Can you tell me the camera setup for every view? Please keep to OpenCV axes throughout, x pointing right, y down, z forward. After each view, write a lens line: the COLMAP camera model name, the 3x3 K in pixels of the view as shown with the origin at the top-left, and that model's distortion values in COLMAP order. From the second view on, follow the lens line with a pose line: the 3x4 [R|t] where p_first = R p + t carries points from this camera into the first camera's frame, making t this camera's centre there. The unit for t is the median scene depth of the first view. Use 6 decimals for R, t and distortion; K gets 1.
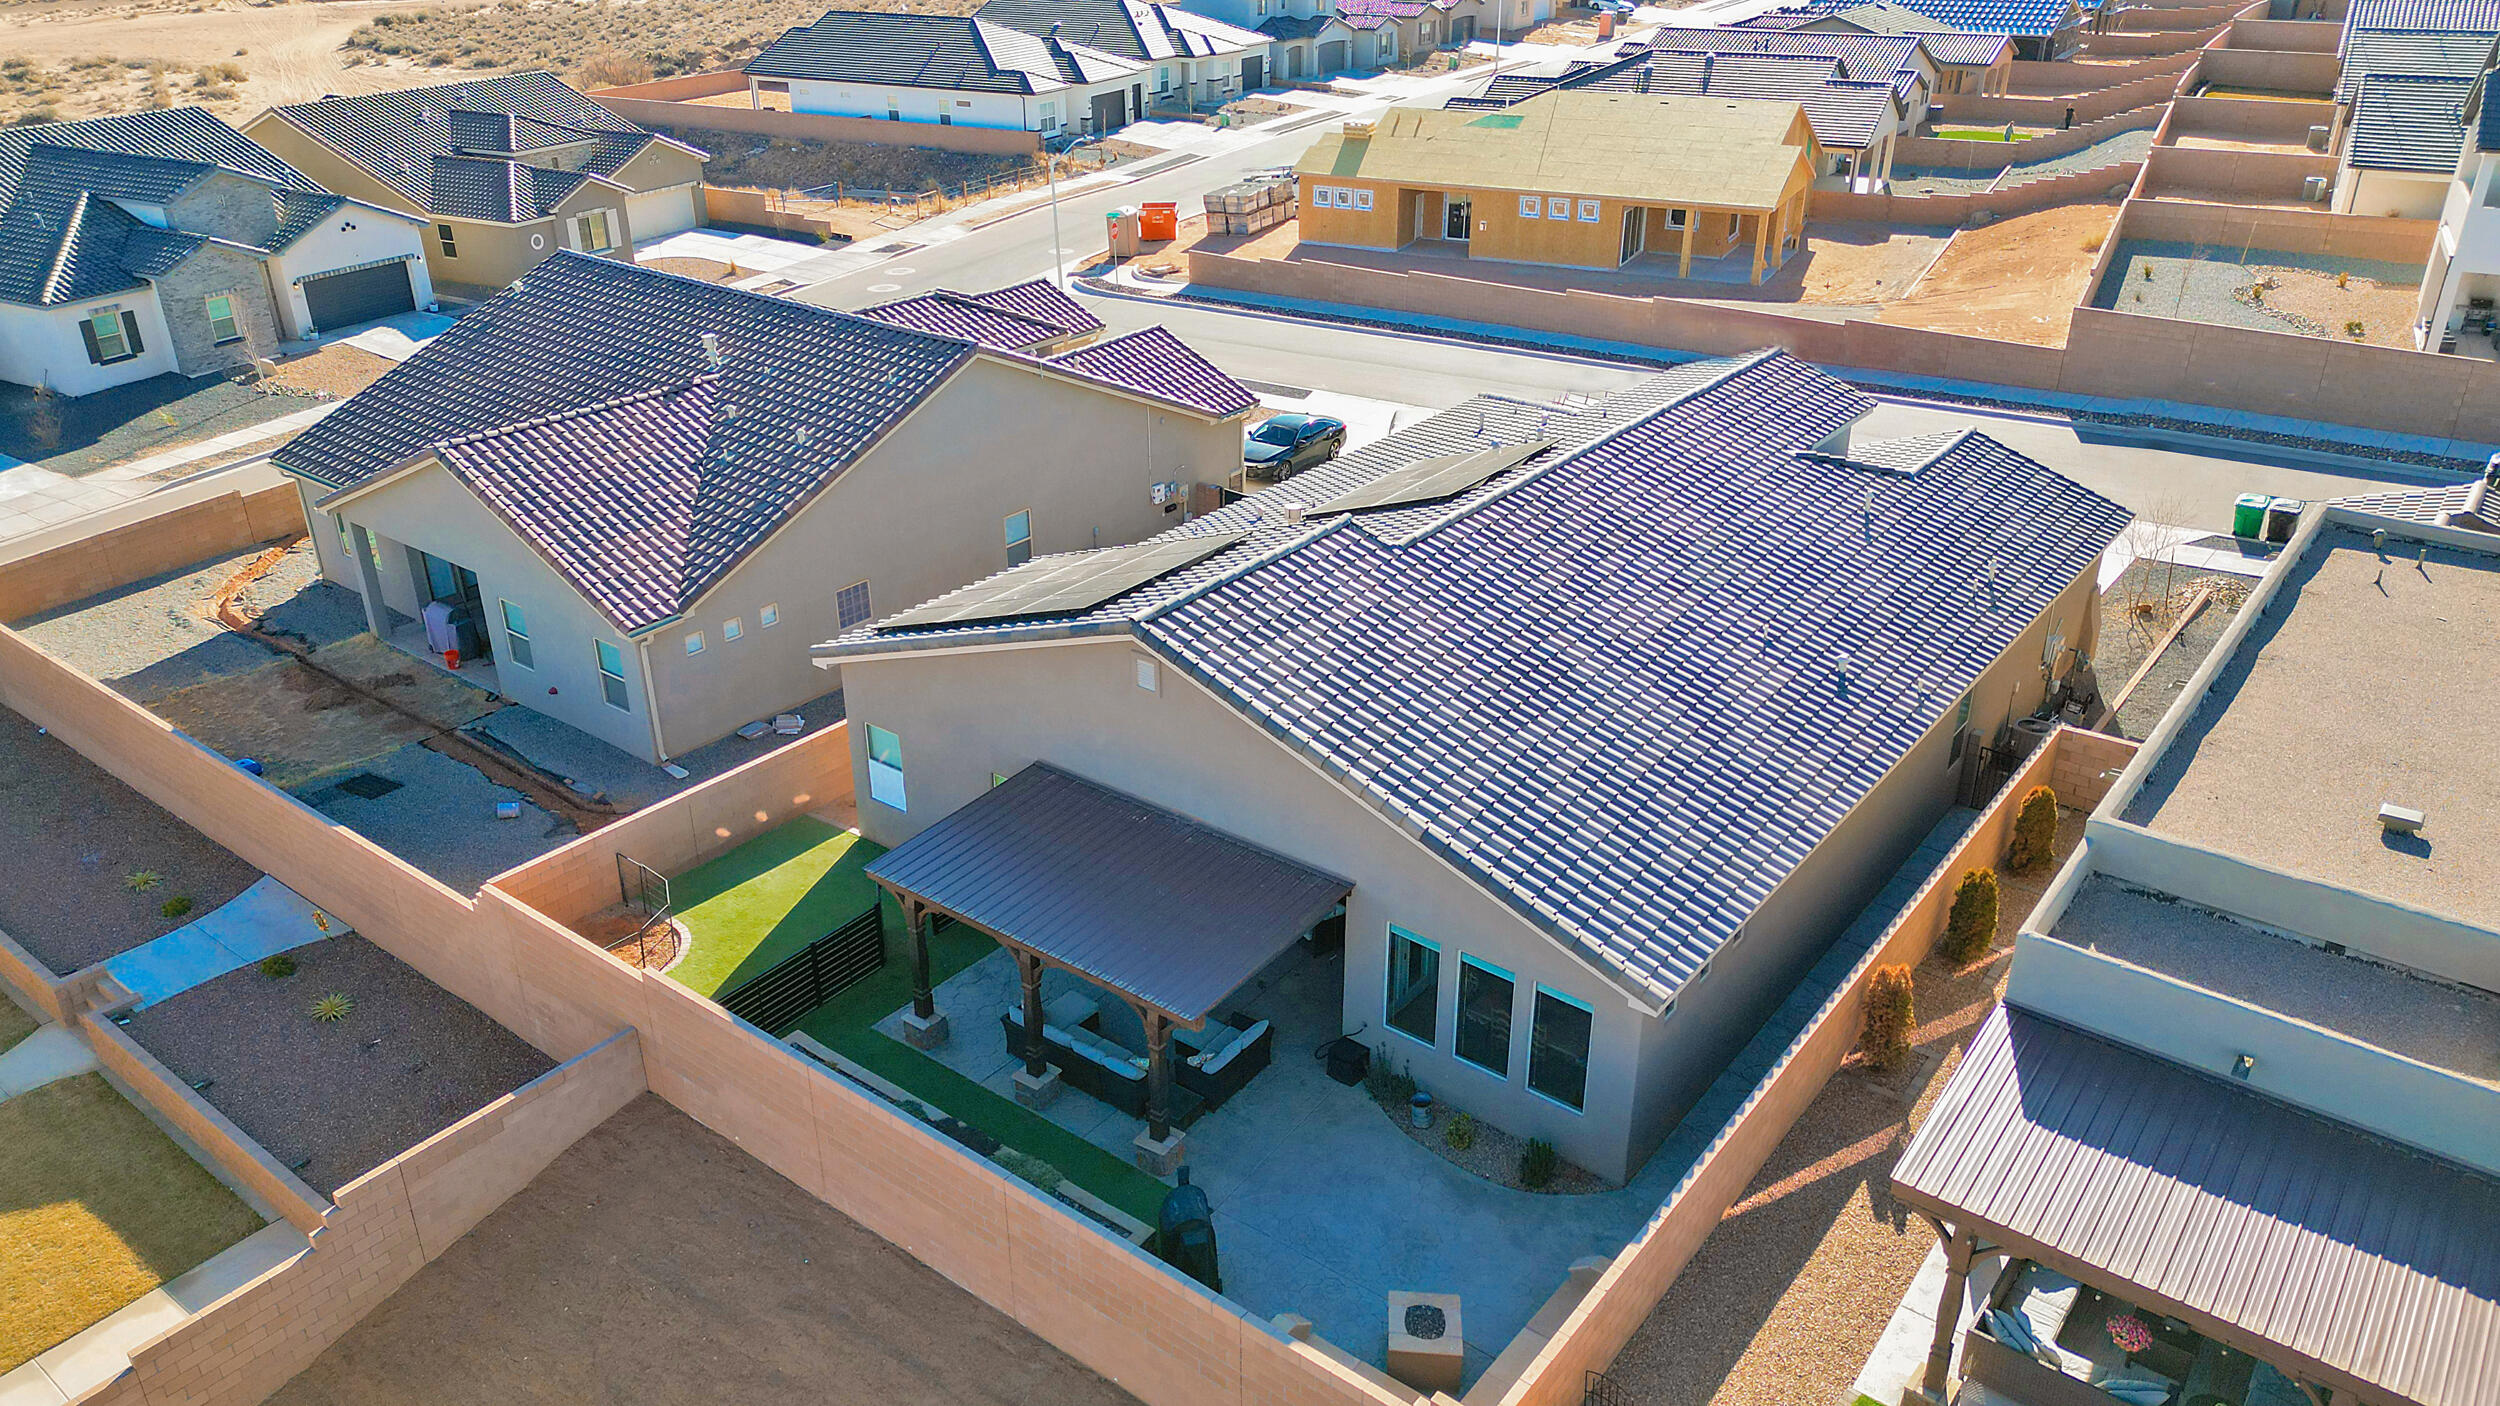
lens RADIAL K [[1753.5, 0, 1250.0], [0, 1753.5, 703.0], [0, 0, 1]] dist [0.090809, -0.100961]
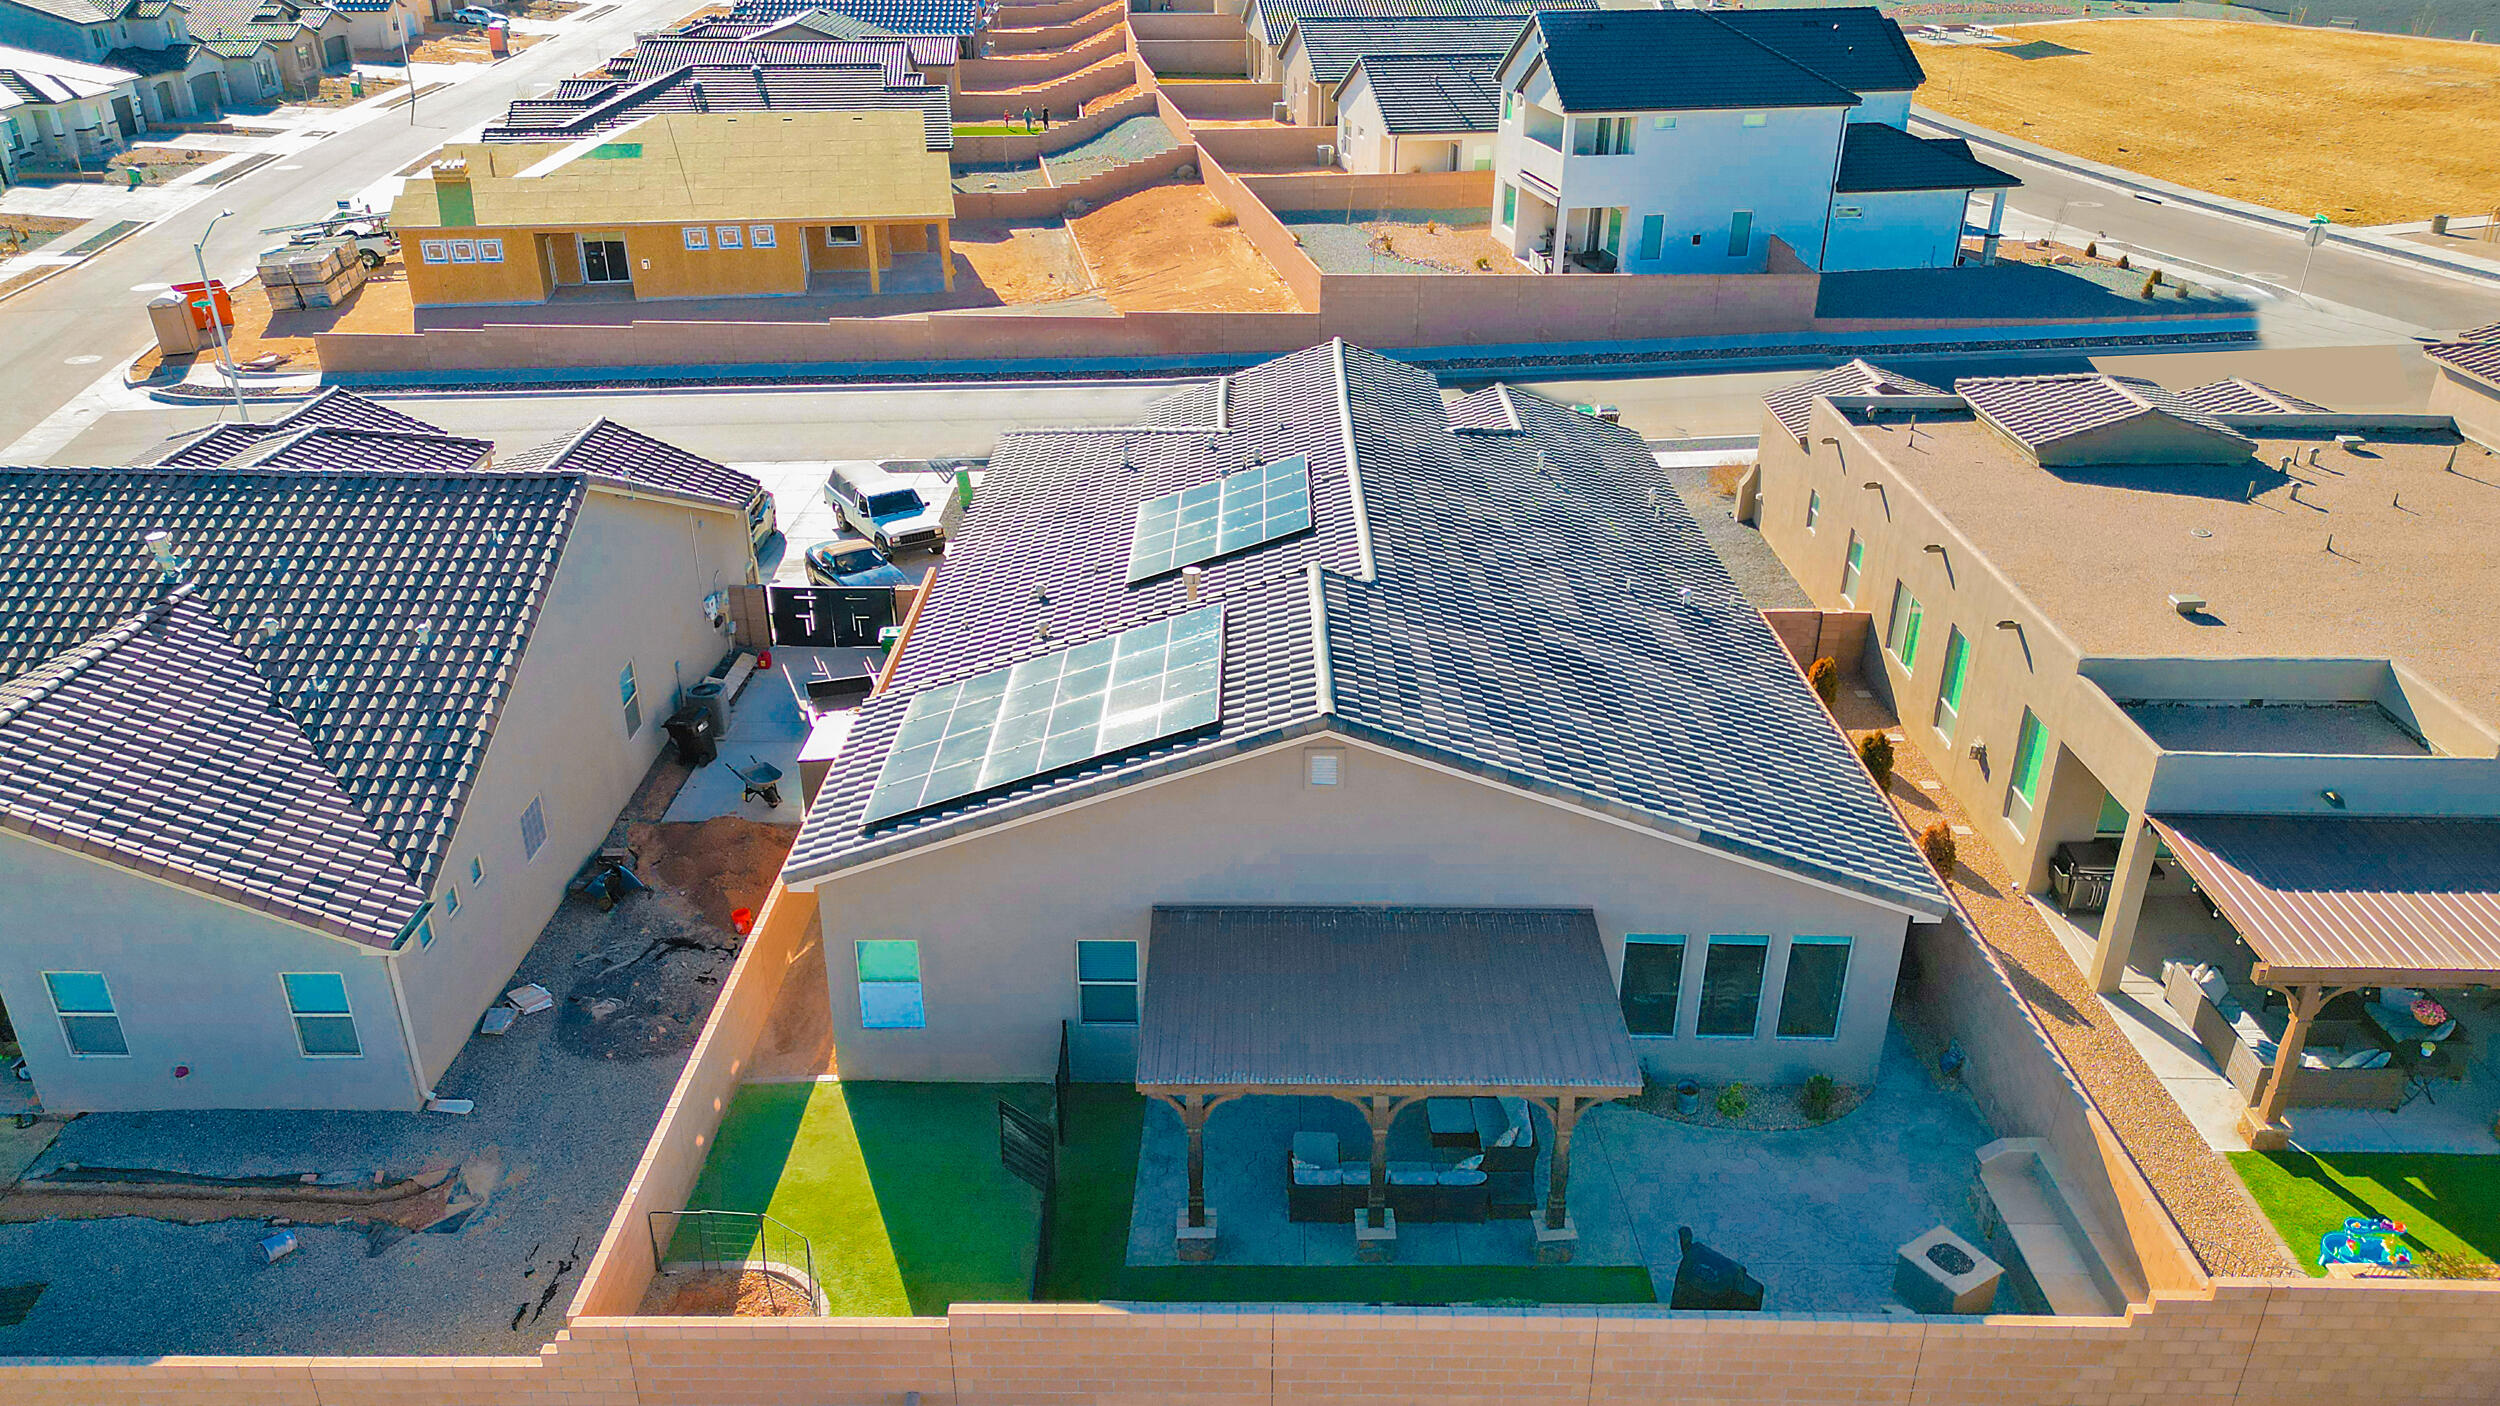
lens RADIAL K [[1753.5, 0, 1250.0], [0, 1753.5, 703.0], [0, 0, 1]] dist [0.090809, -0.100961]
pose [[0.793034, -0.259397, 0.551190, -0.190396], [0.259778, 0.962418, 0.079166, -0.042995], [-0.551010, 0.080406, 0.830616, 0.080815]]
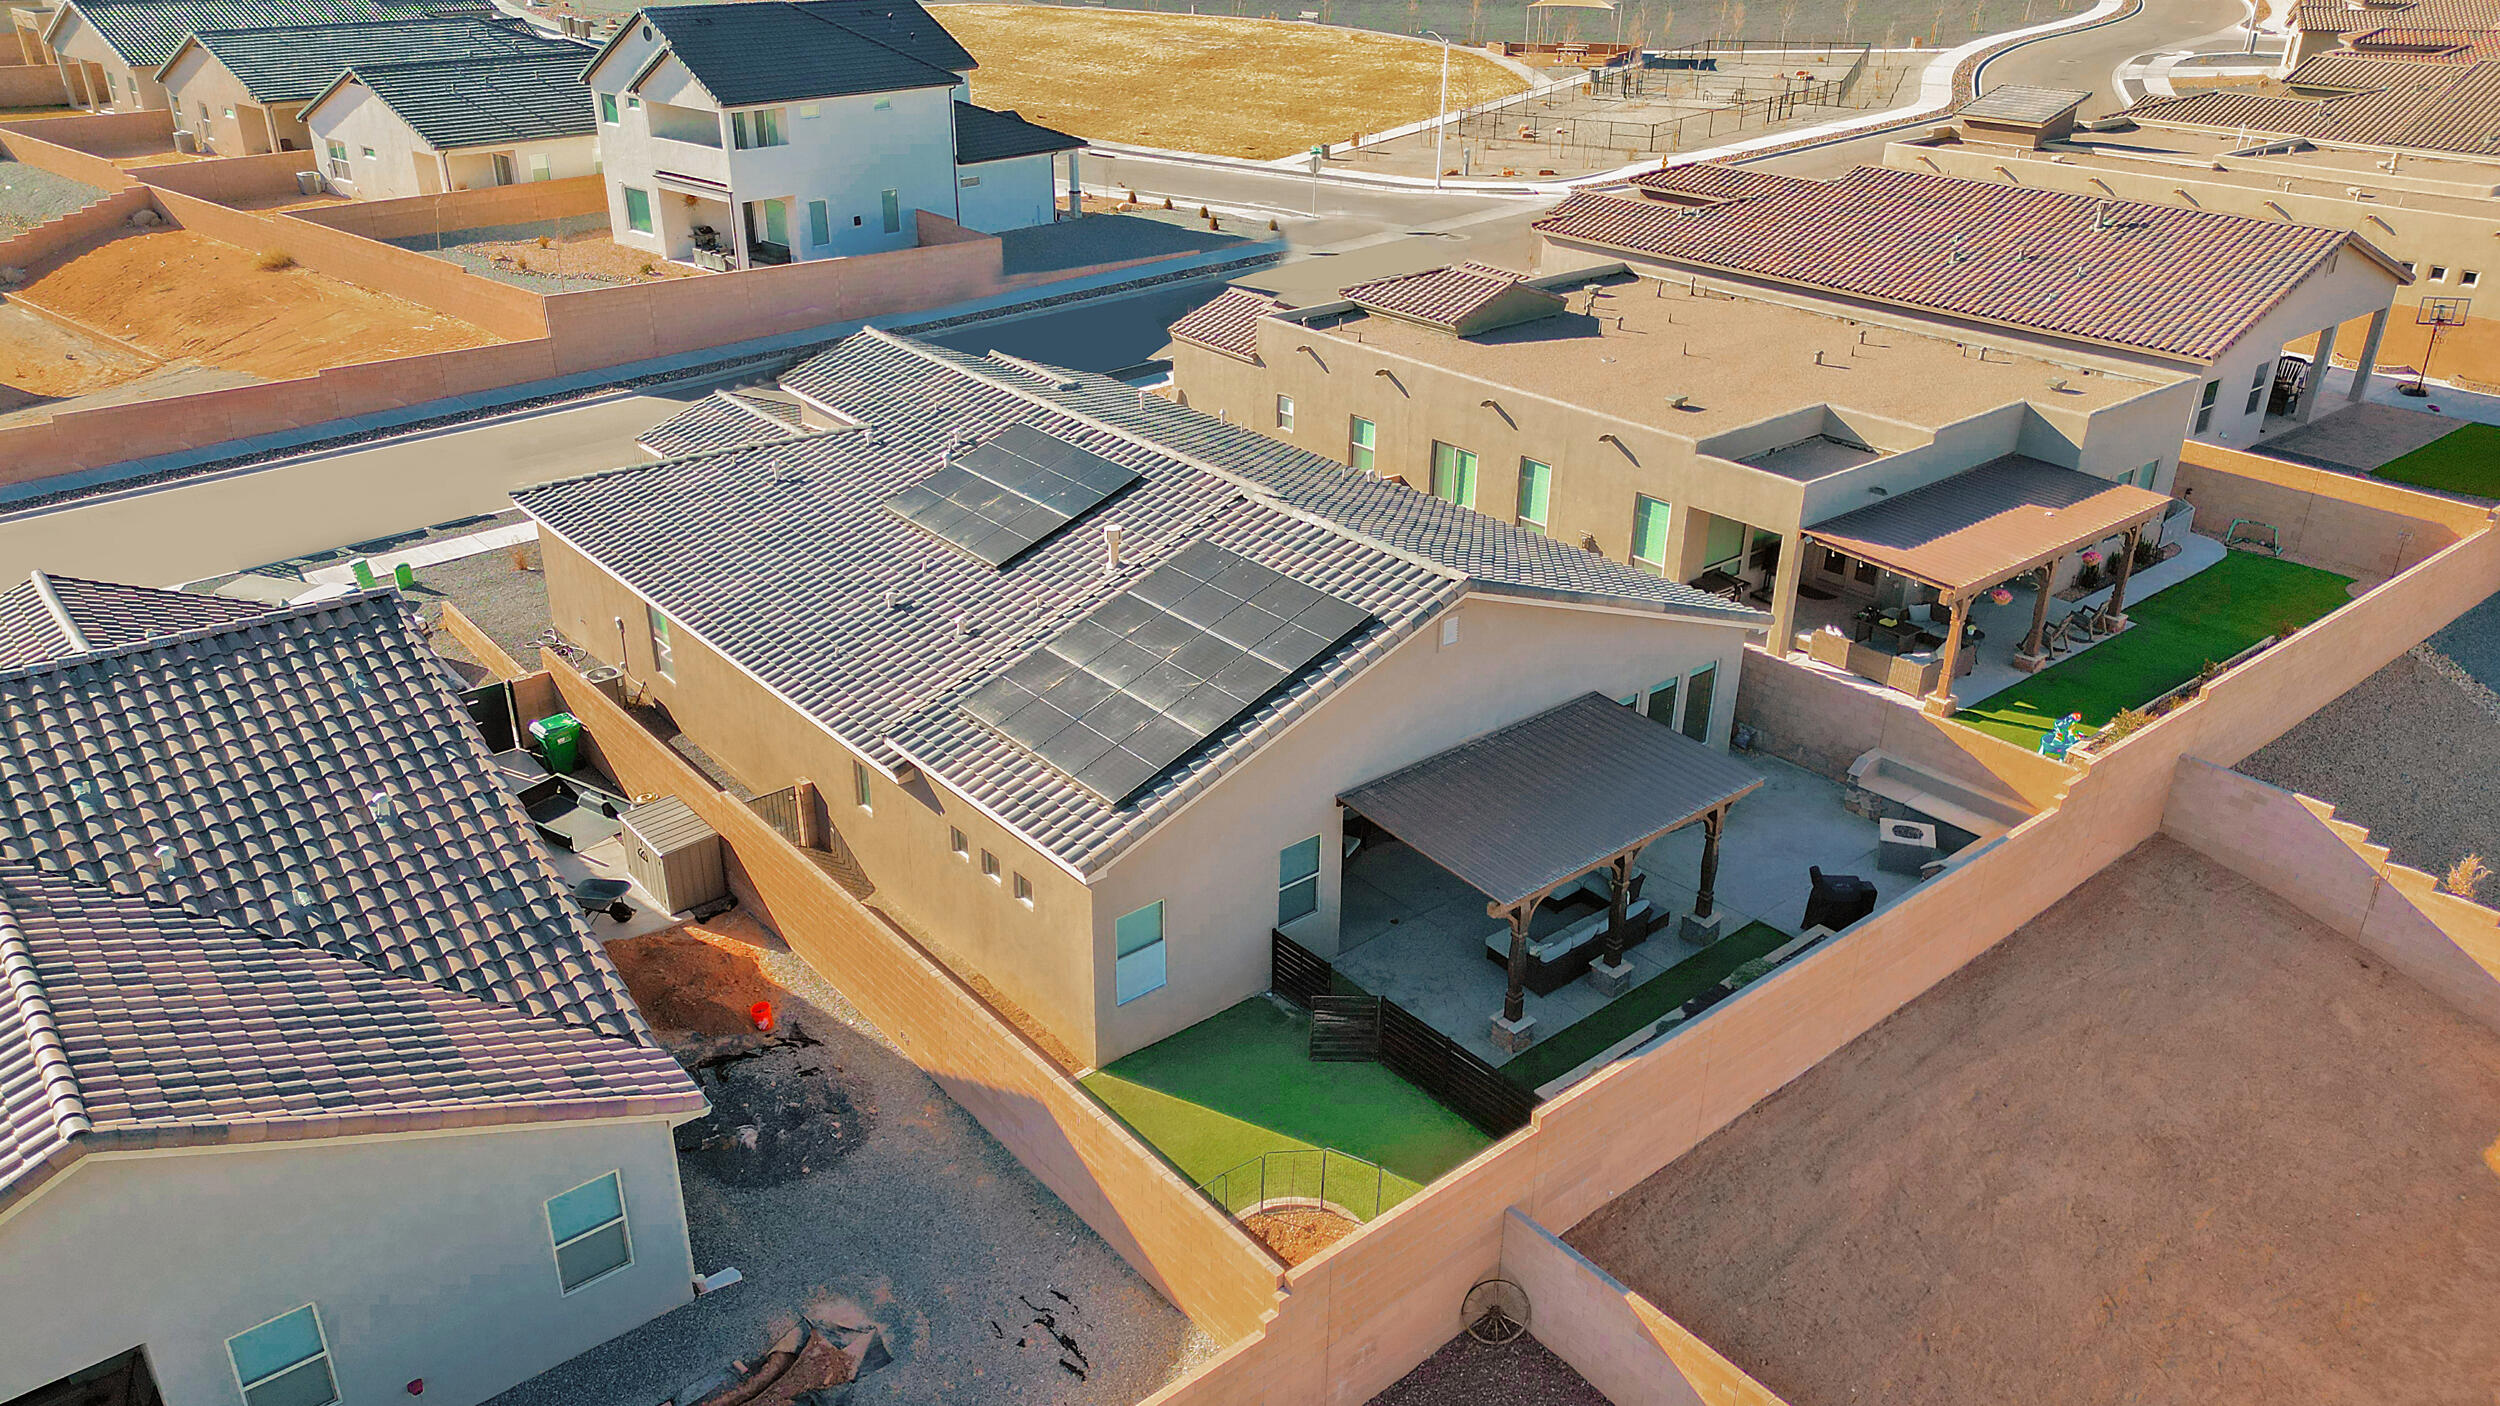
lens RADIAL K [[1753.5, 0, 1250.0], [0, 1753.5, 703.0], [0, 0, 1]] dist [0.090809, -0.100961]
pose [[0.214984, -0.416075, 0.883552, -0.342788], [0.416923, 0.857223, 0.302232, -0.115045], [-0.883152, 0.303398, 0.357761, 0.236583]]
